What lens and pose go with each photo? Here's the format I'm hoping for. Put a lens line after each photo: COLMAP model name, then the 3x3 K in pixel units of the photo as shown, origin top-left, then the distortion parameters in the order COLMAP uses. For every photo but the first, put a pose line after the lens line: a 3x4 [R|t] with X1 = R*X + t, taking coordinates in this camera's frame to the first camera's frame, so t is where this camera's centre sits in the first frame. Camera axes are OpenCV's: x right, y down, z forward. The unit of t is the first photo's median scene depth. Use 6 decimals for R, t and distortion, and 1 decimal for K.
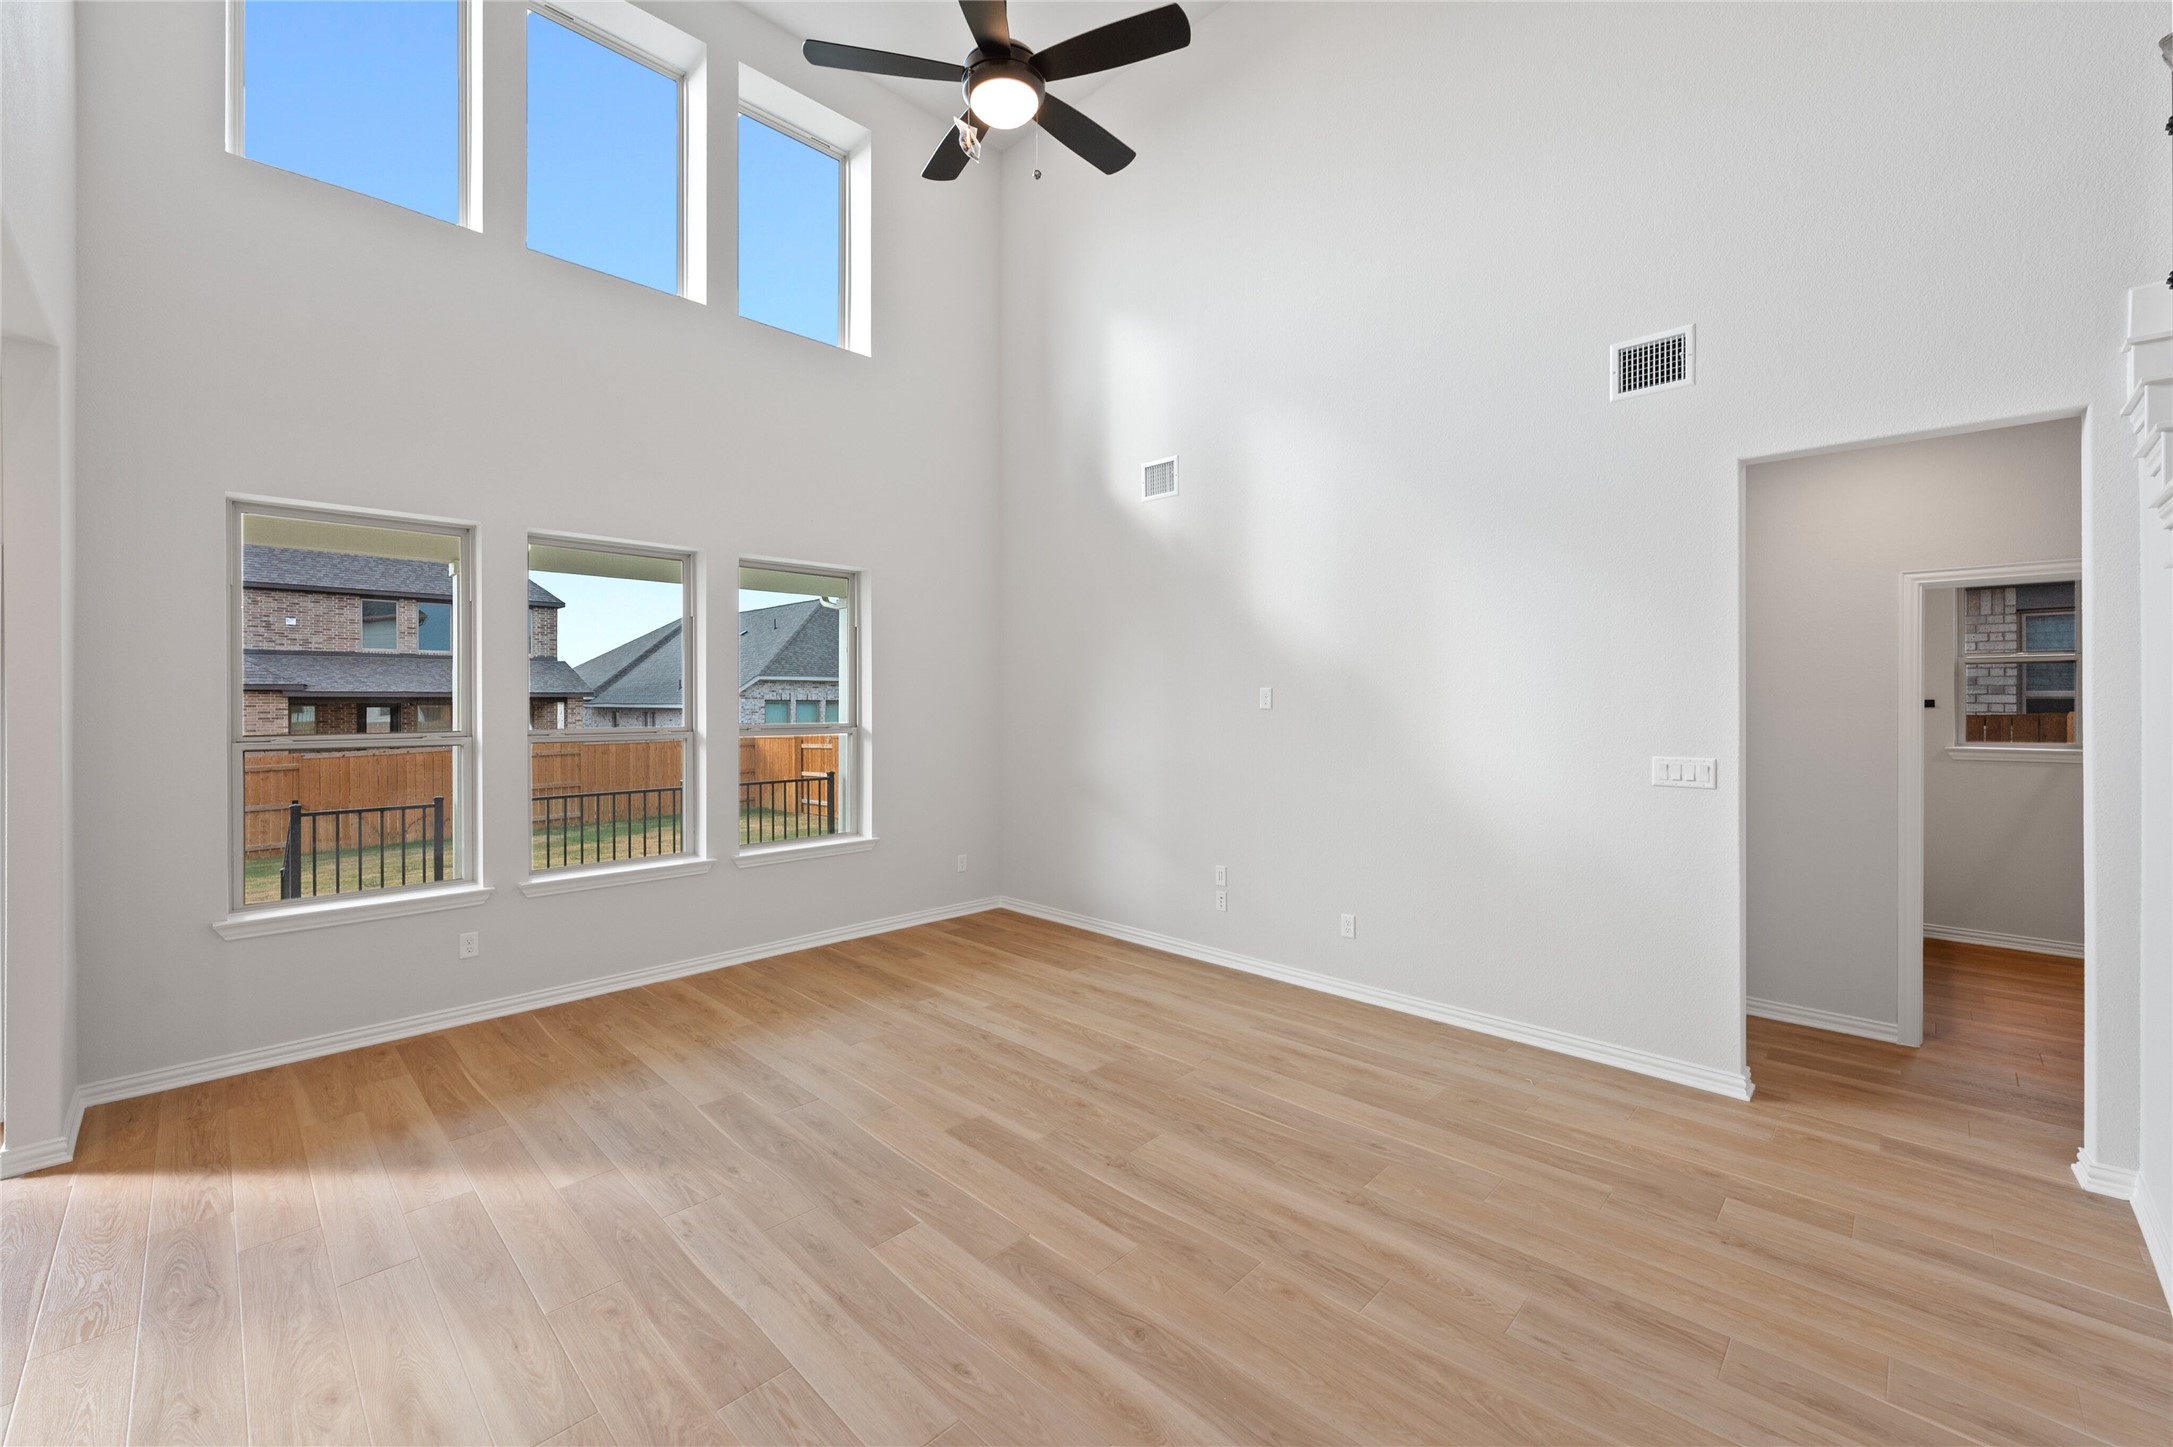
lens RADIAL K [[869.2, 0, 1083.7], [0, 869.2, 702.8], [0, 0, 1]] dist [-0.000254, -0.000040]
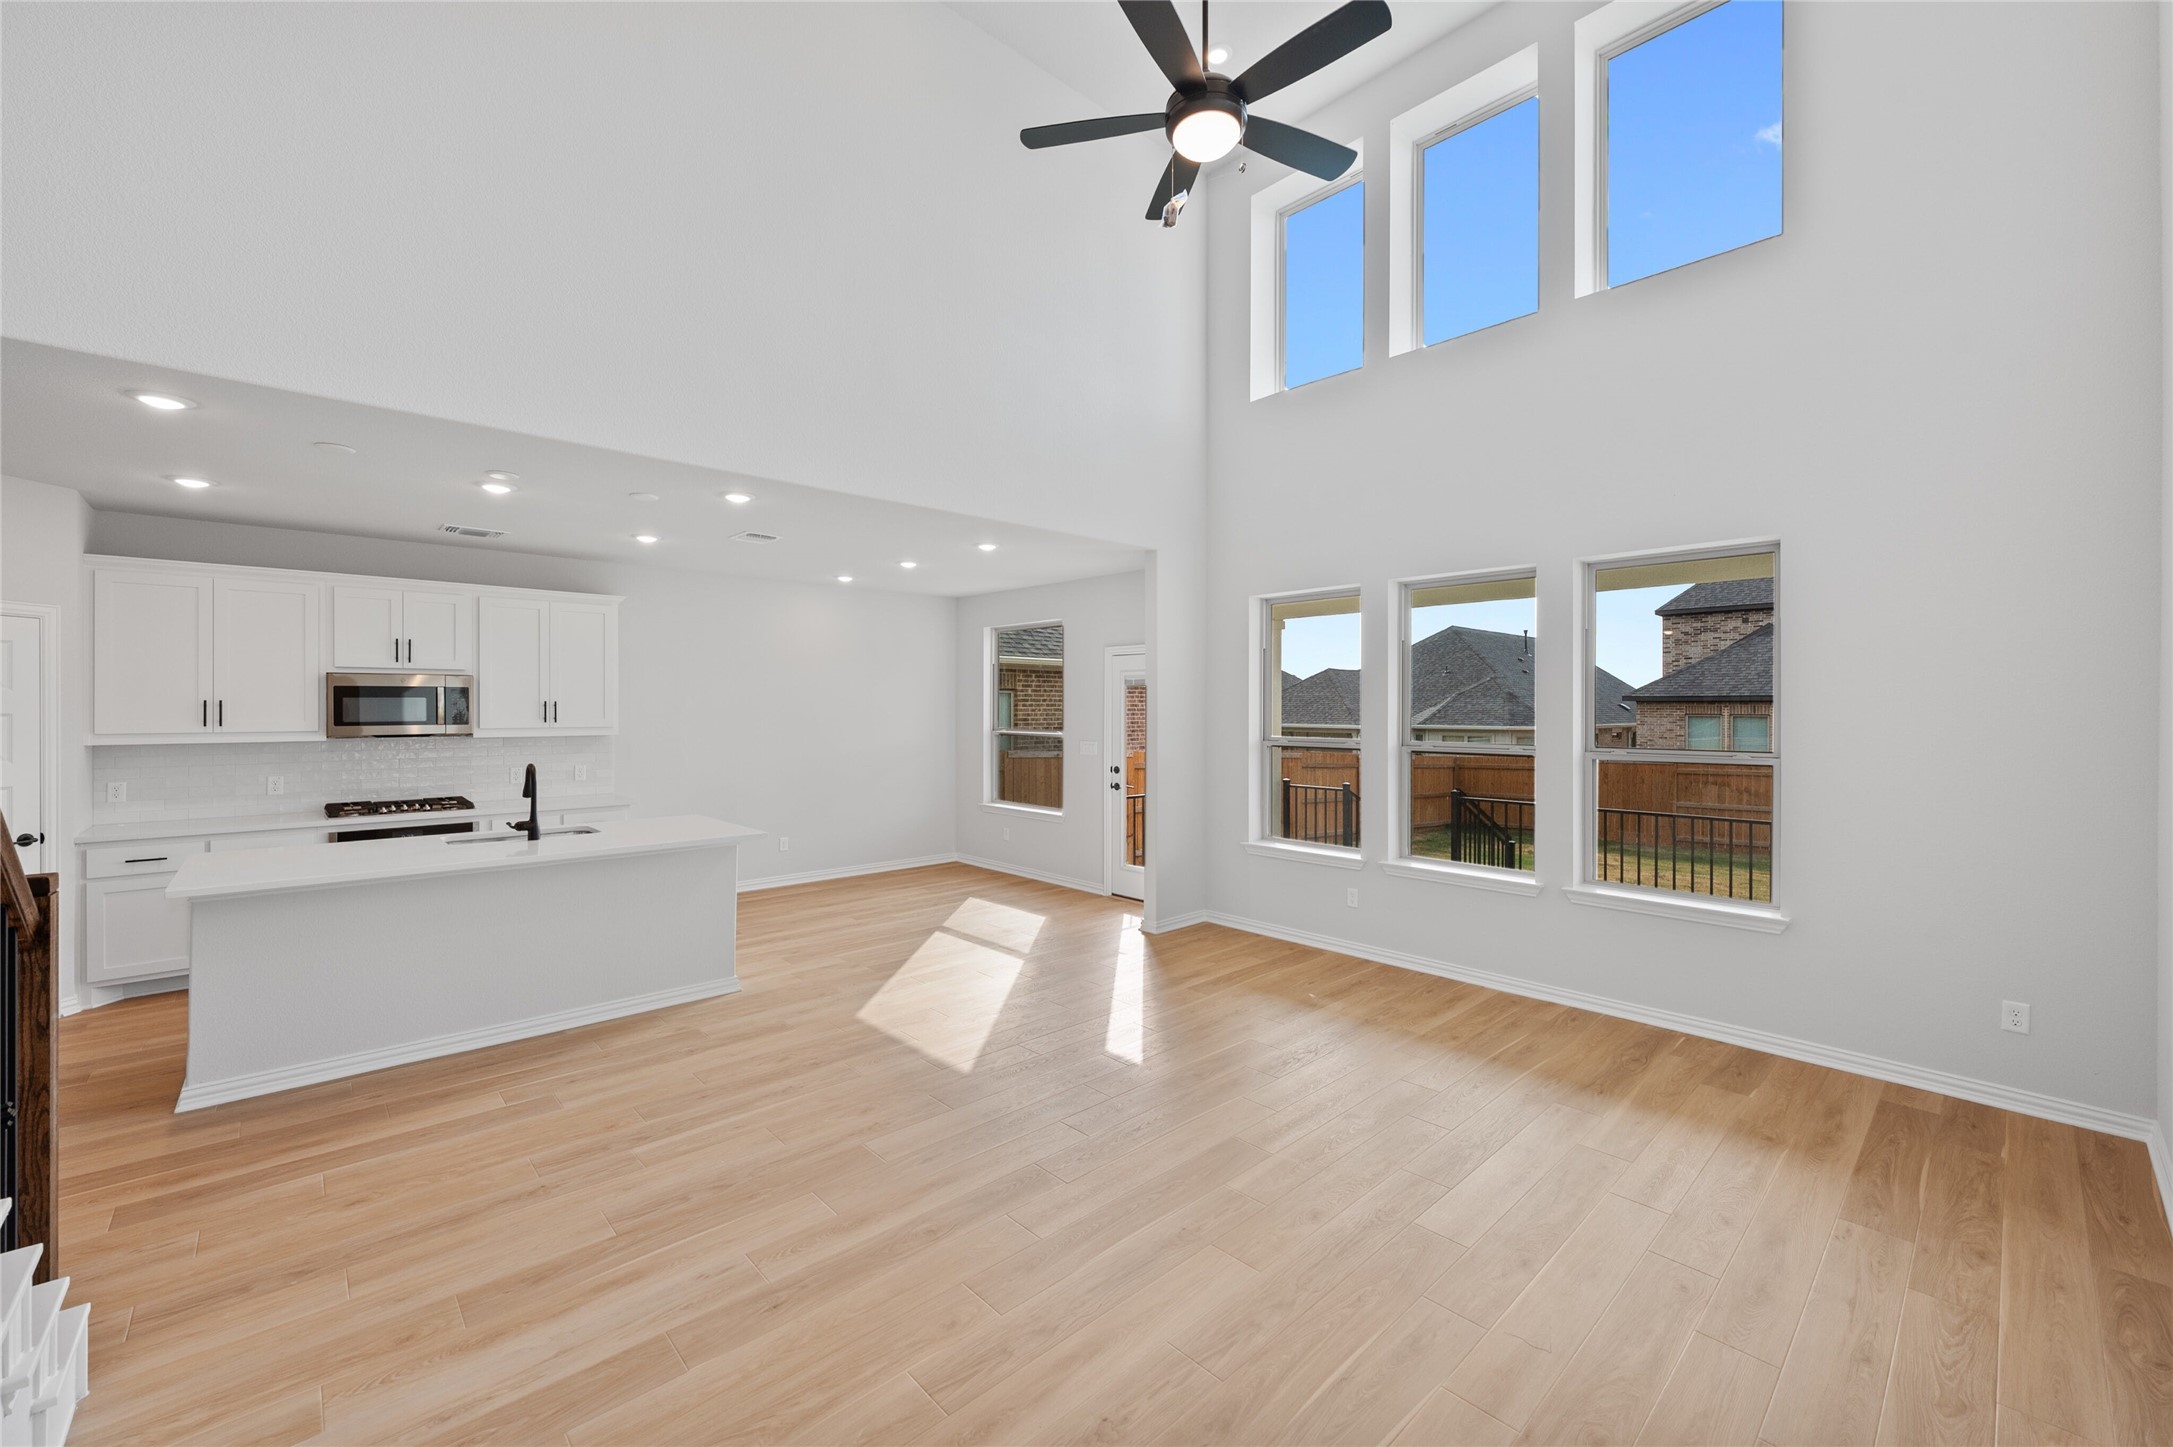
lens RADIAL K [[869.2, 0, 1091.5], [0, 869.2, 708.1], [0, 0, 1]] dist [-0.000254, -0.000040]
pose [[-0.040494, 0.001566, -0.999179, 0.797767], [-0.005899, 0.999981, 0.001807, -0.019295], [0.999162, 0.005967, -0.040484, 0.782097]]
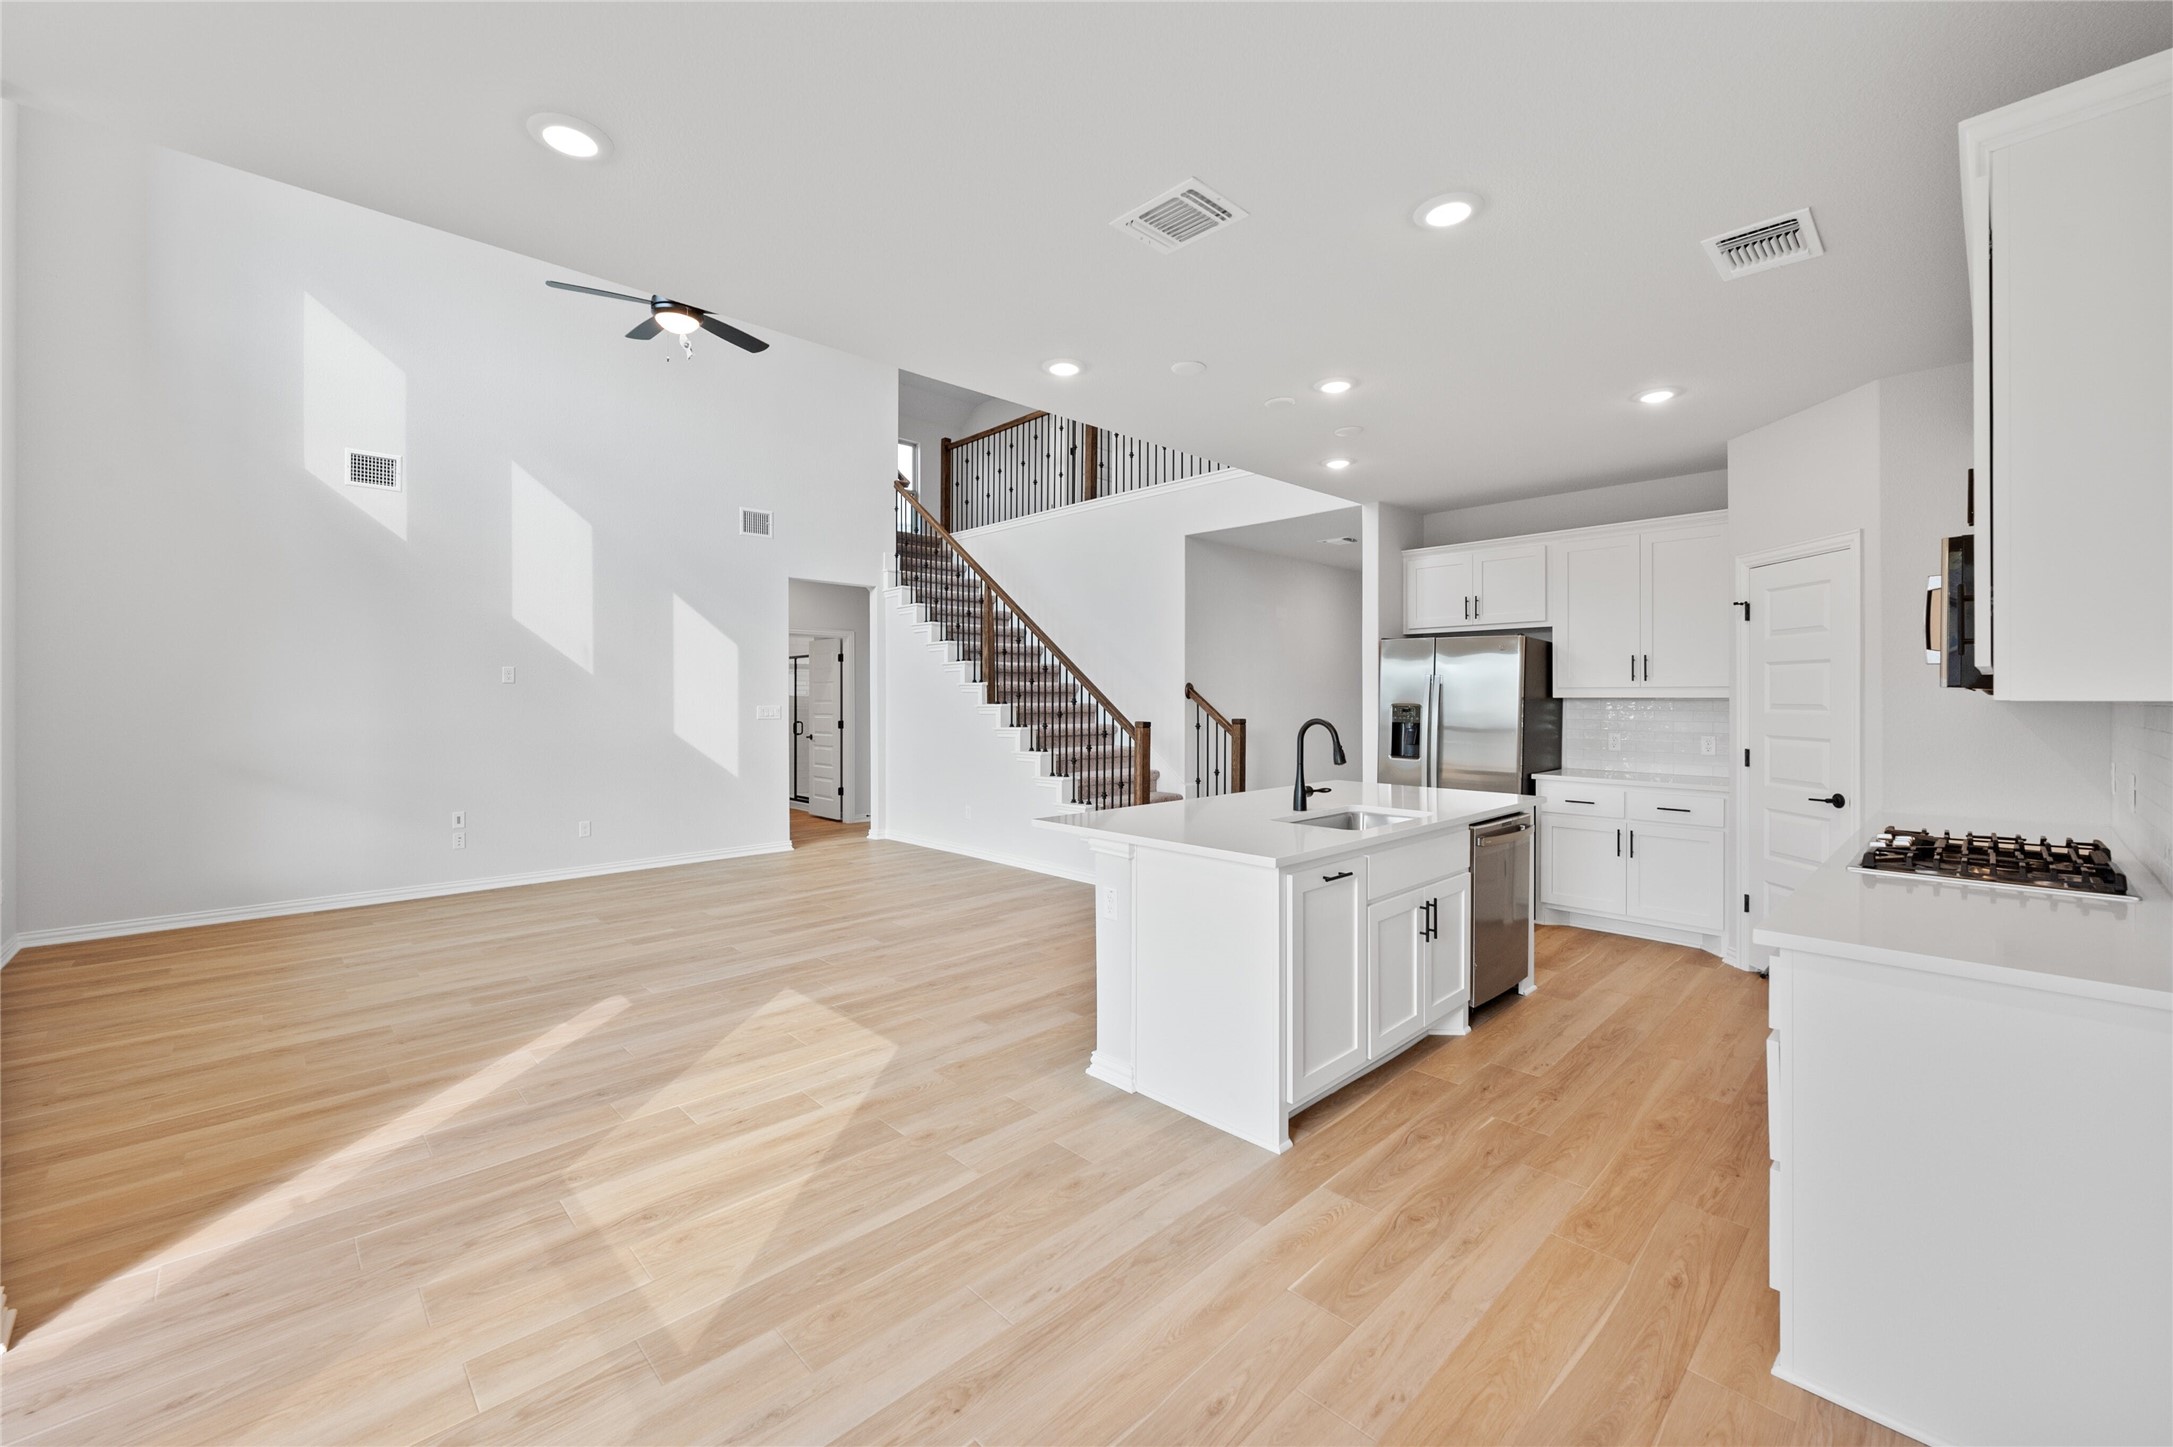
lens RADIAL K [[869.2, 0, 1076.1], [0, 869.2, 692.0], [0, 0, 1]] dist [-0.000254, -0.000040]
pose [[0.039552, 0.006985, 0.999193, -1.520597], [0.004027, 0.999966, -0.007150, 0.047718], [-0.999209, 0.004306, 0.039522, 0.130816]]
